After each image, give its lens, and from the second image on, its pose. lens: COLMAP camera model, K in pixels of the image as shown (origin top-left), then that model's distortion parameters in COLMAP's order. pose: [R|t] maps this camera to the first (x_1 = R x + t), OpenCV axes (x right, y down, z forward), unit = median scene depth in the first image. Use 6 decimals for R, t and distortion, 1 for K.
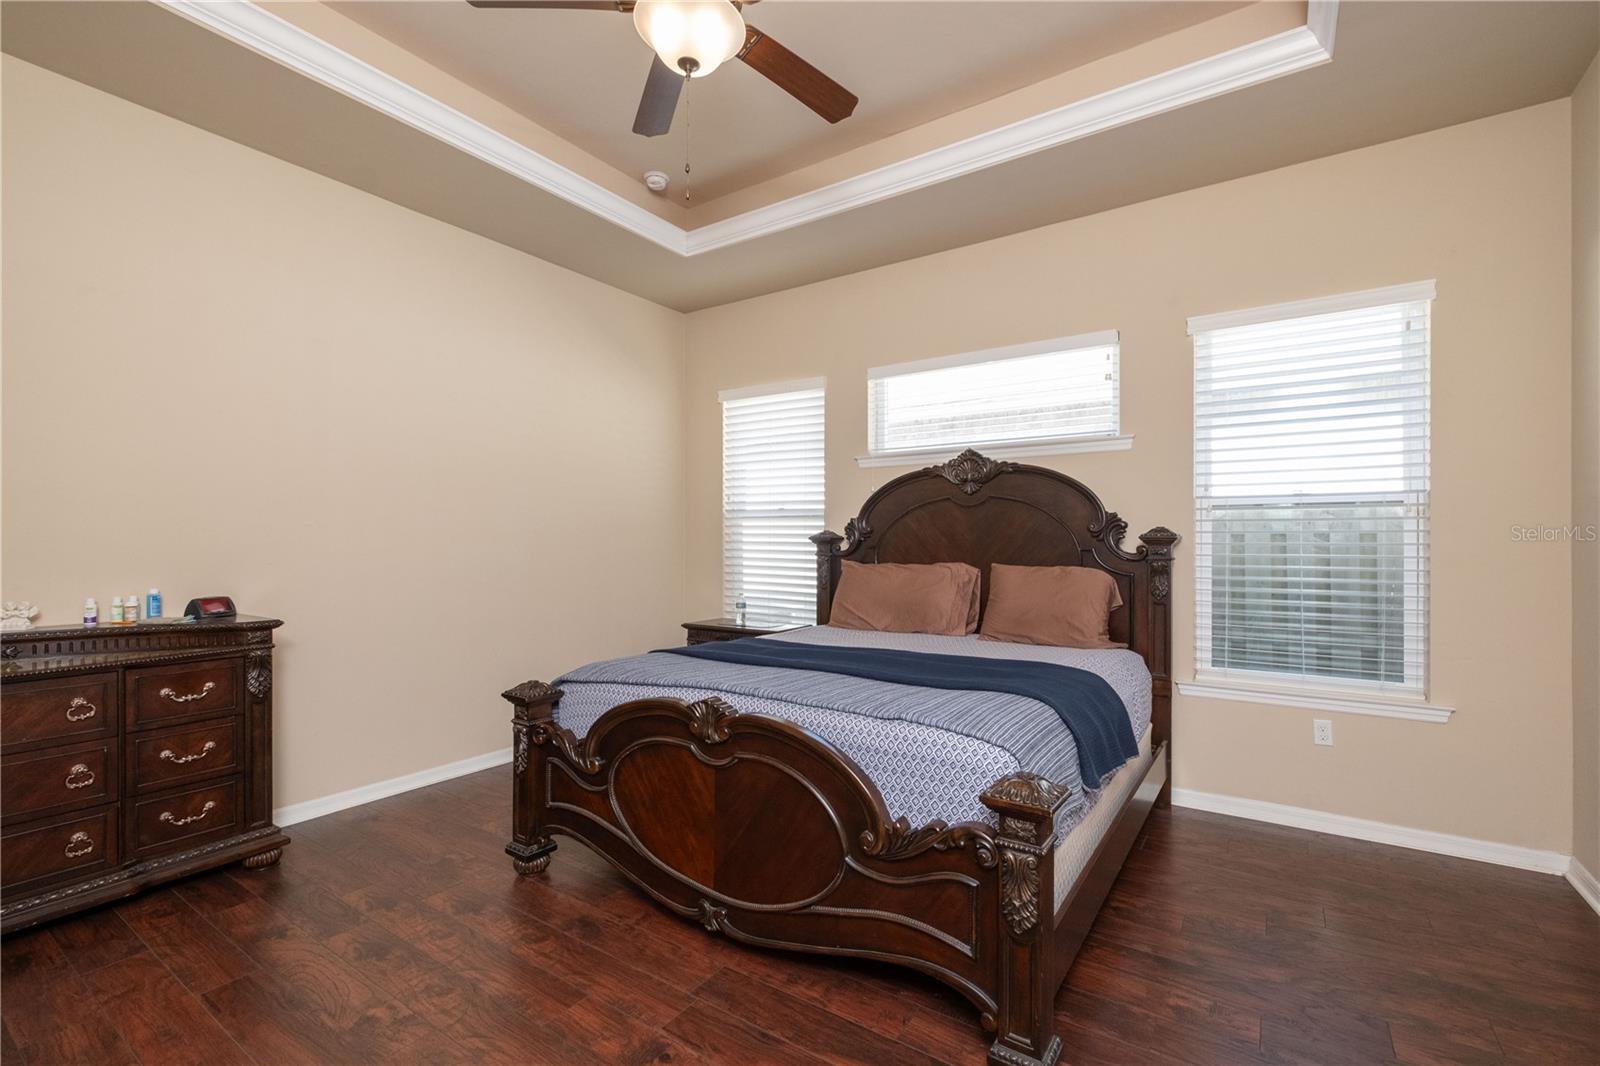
lens RADIAL K [[697.5, 0, 817.4], [0, 697.5, 534.7], [0, 0, 1]] dist [-0.001610, -0.000536]
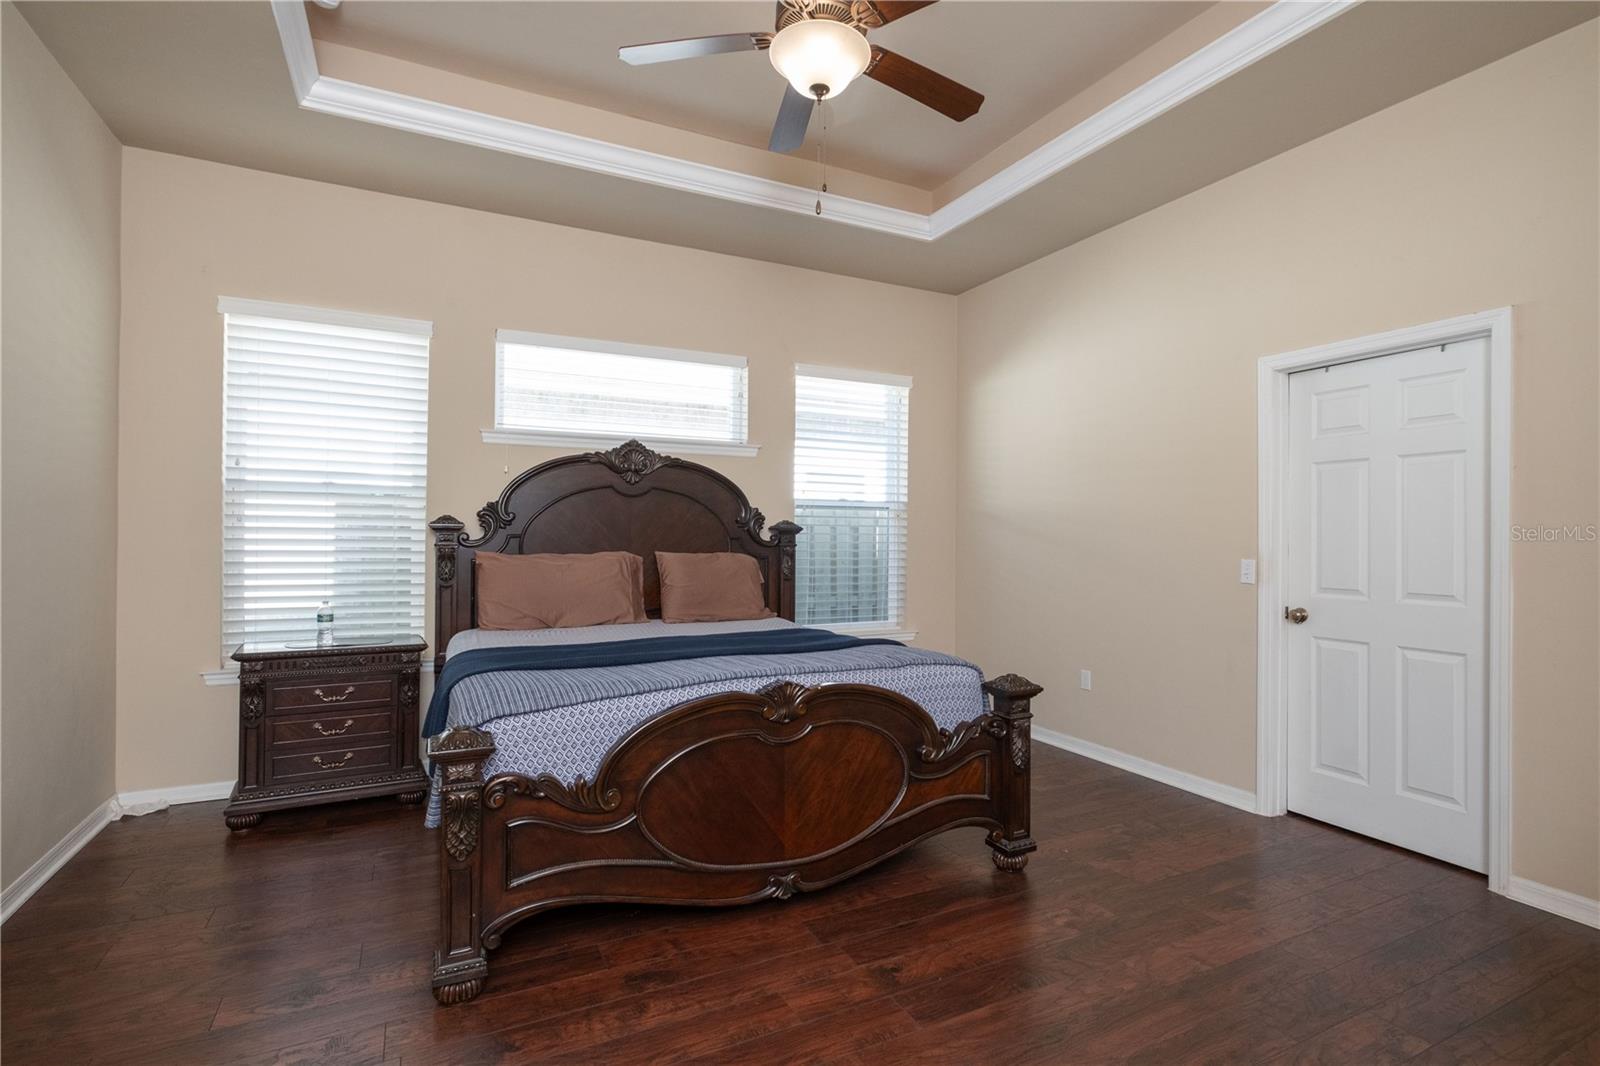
lens RADIAL K [[775.5, 0, 800.0], [0, 775.5, 533.0], [0, 0, 1]] dist [-0.027813, 0.000028]
pose [[0.493038, 0.001885, 0.870005, -0.708948], [-0.018263, 0.999800, 0.008184, -0.000195], [-0.869816, -0.019924, 0.492974, 0.251707]]
